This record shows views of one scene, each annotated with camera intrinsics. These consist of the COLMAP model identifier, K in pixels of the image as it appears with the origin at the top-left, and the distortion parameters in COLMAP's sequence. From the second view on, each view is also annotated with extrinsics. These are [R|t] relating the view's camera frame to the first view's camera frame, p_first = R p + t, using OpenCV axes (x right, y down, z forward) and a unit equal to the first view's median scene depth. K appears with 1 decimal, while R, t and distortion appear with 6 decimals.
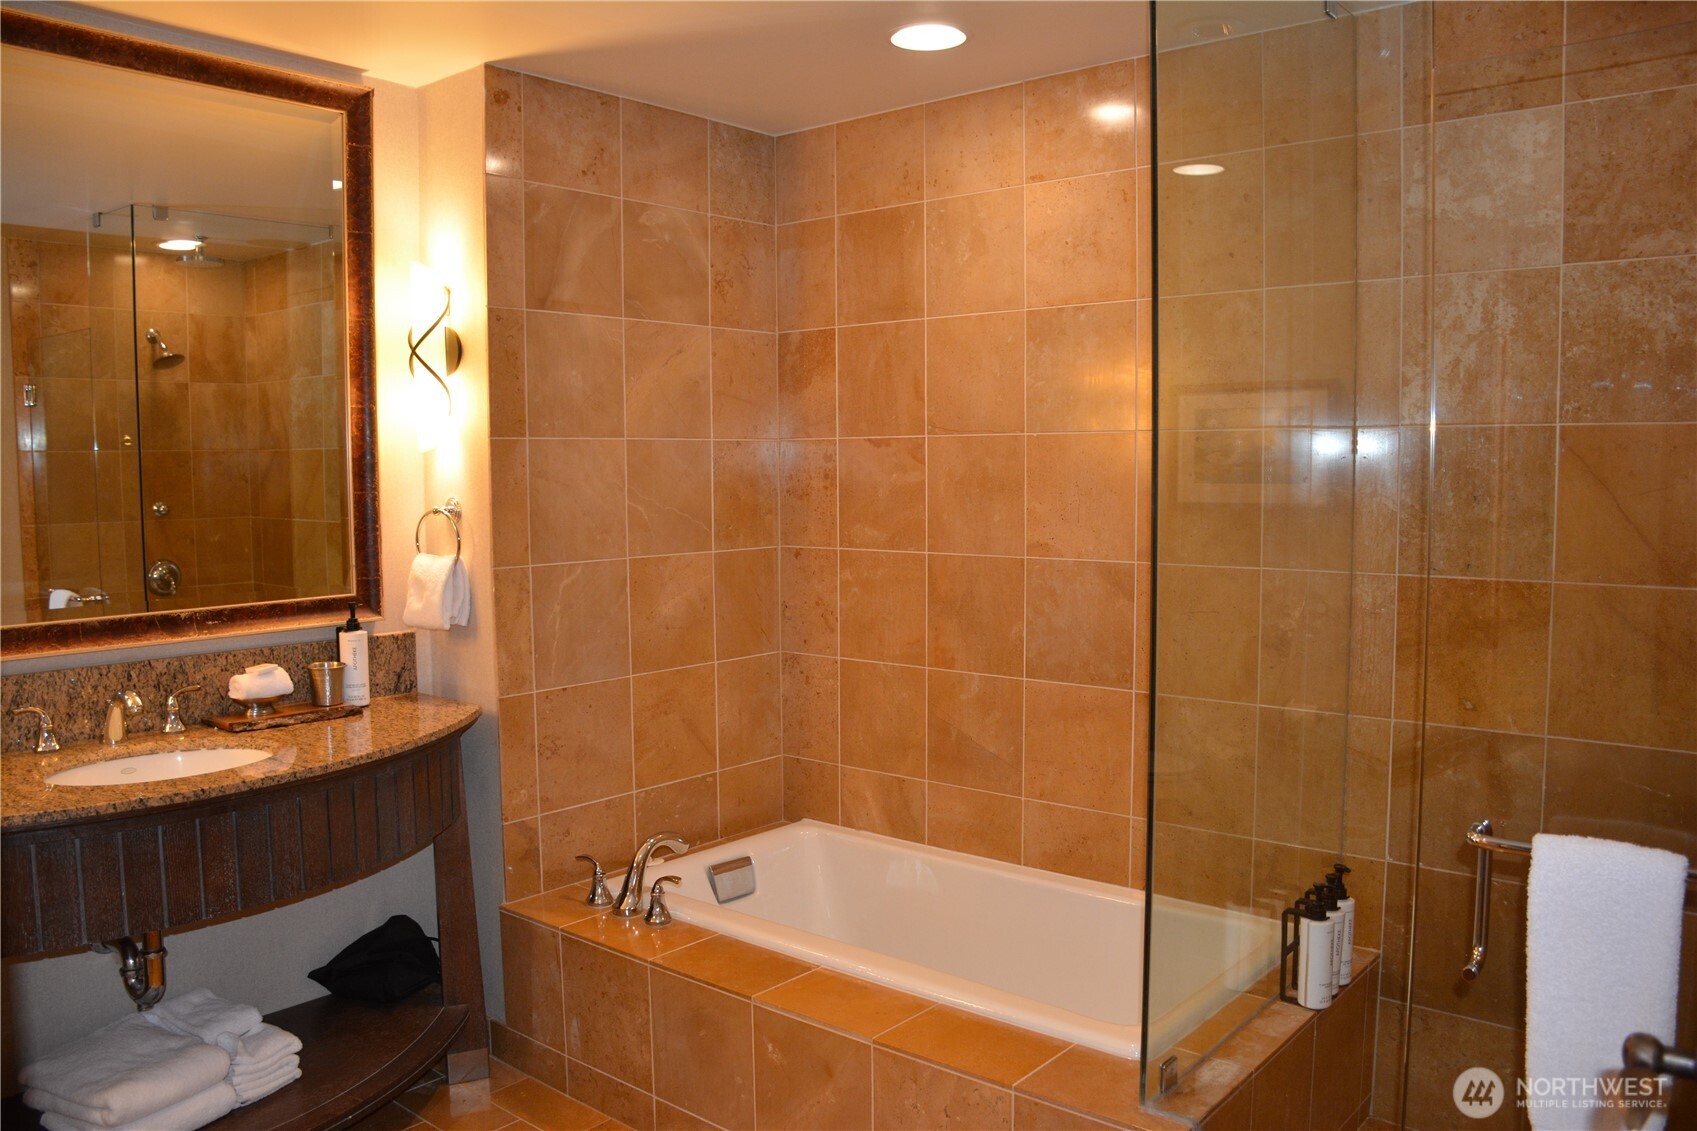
lens RADIAL K [[1319.6, 0, 842.7], [0, 1319.6, 570.1], [0, 0, 1]] dist [-0.155899, 0.107241]
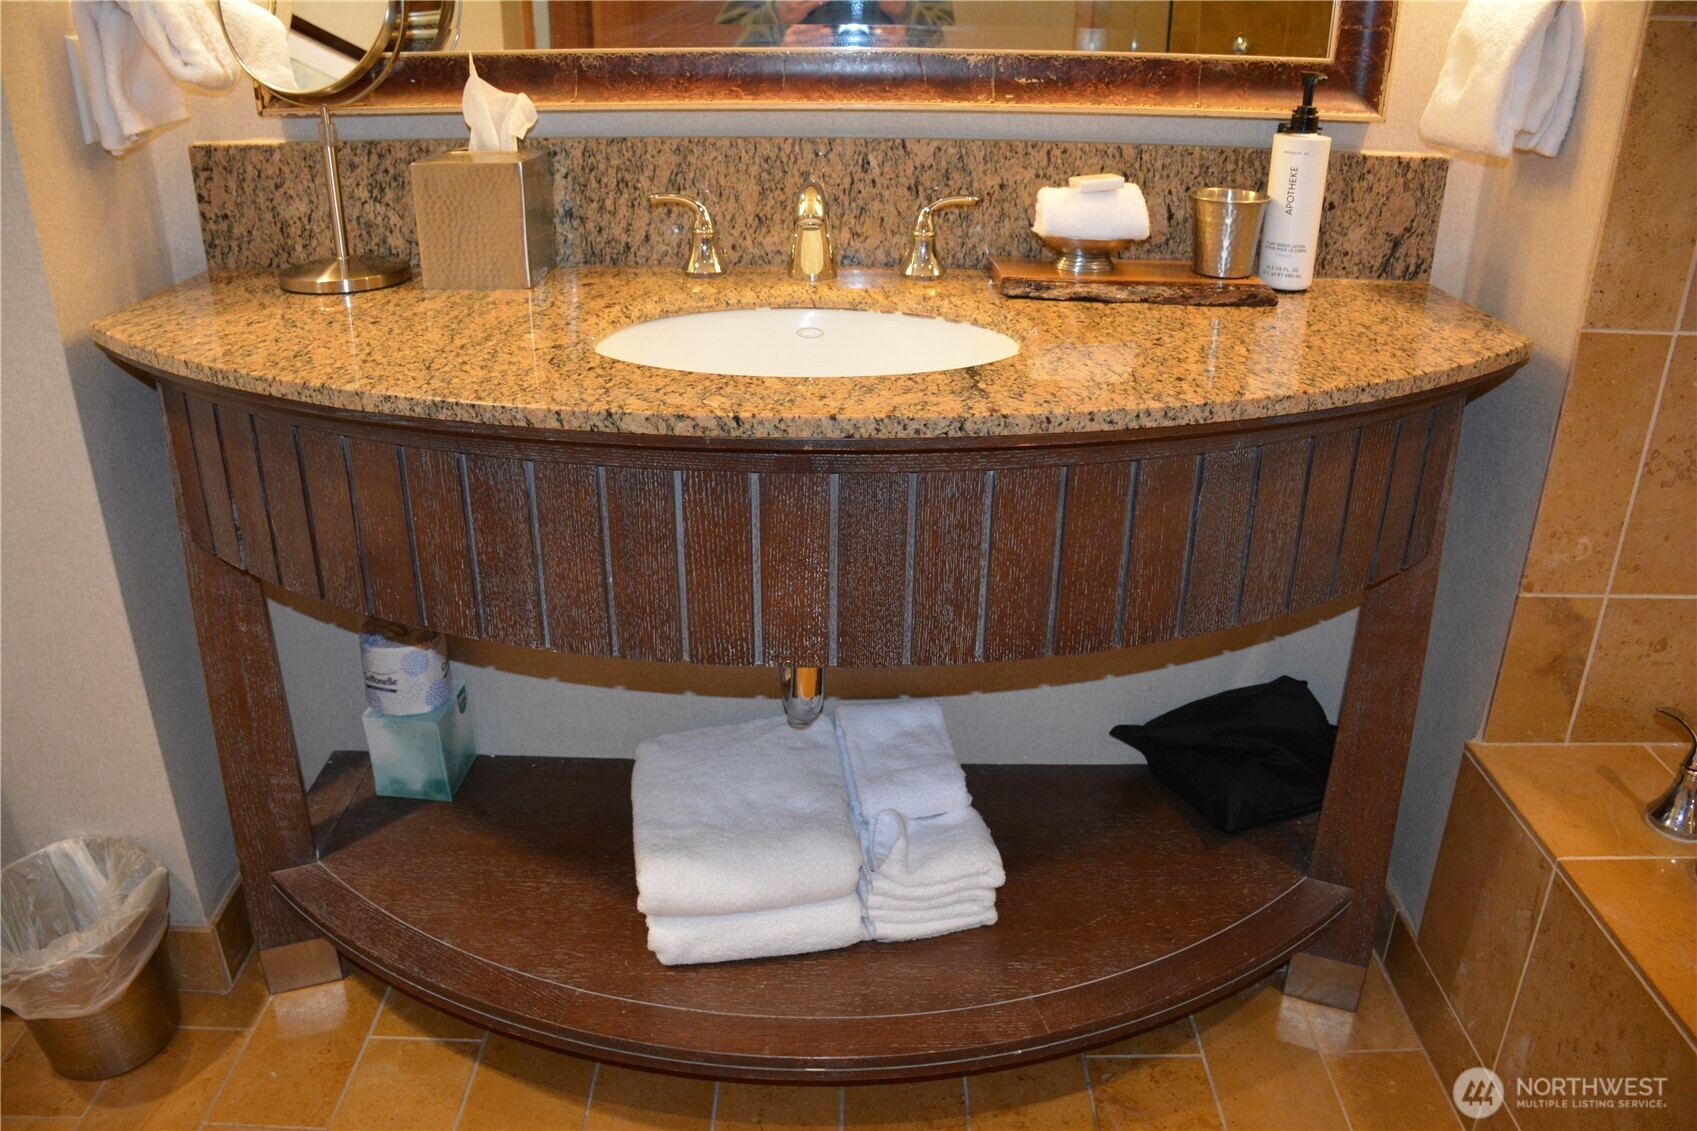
lens RADIAL K [[1319.6, 0, 842.7], [0, 1319.6, 570.1], [0, 0, 1]] dist [-0.155899, 0.107241]
pose [[0.639489, 0.328129, -0.695259, -0.186920], [-0.076031, 0.926902, 0.367522, 0.065833], [0.765031, -0.182165, 0.617692, 0.994207]]
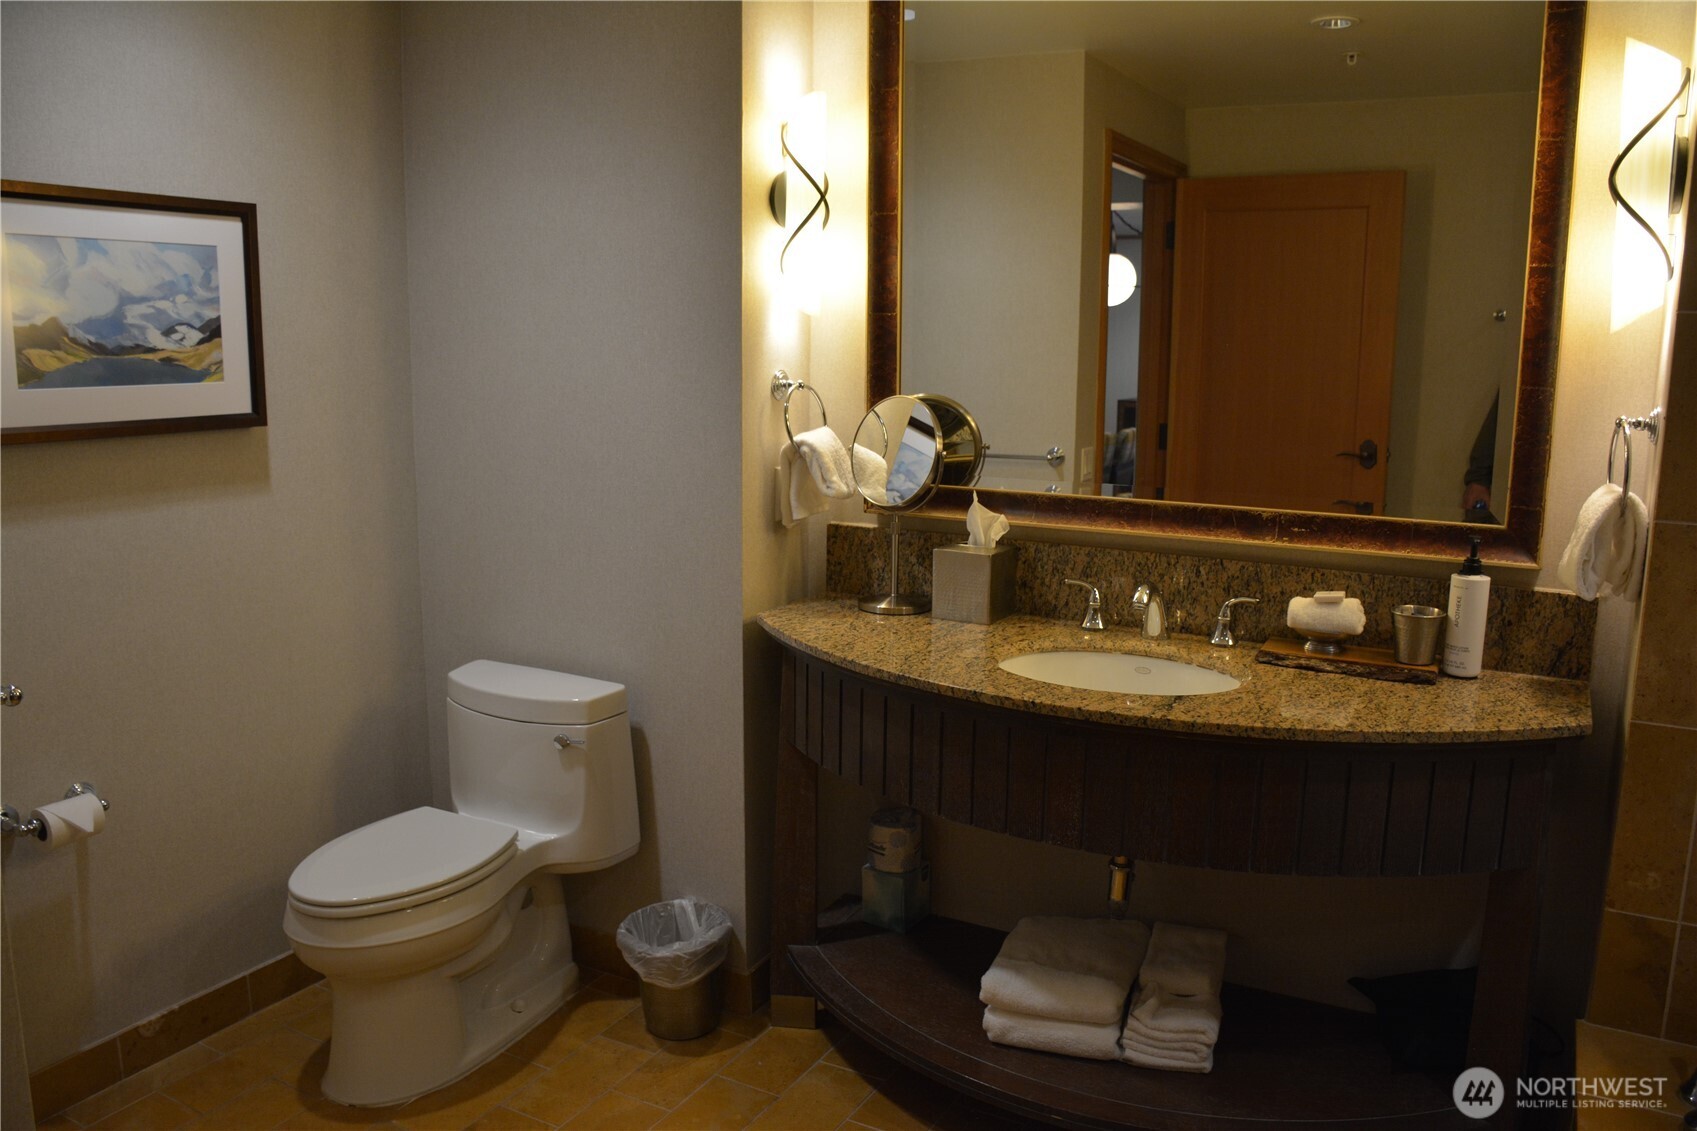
lens RADIAL K [[1319.6, 0, 842.7], [0, 1319.6, 570.1], [0, 0, 1]] dist [-0.155899, 0.107241]
pose [[0.195373, 0.183273, -0.963452, 0.462677], [-0.092230, 0.981464, 0.167996, -0.082273], [0.976383, 0.056037, 0.208655, 0.914820]]
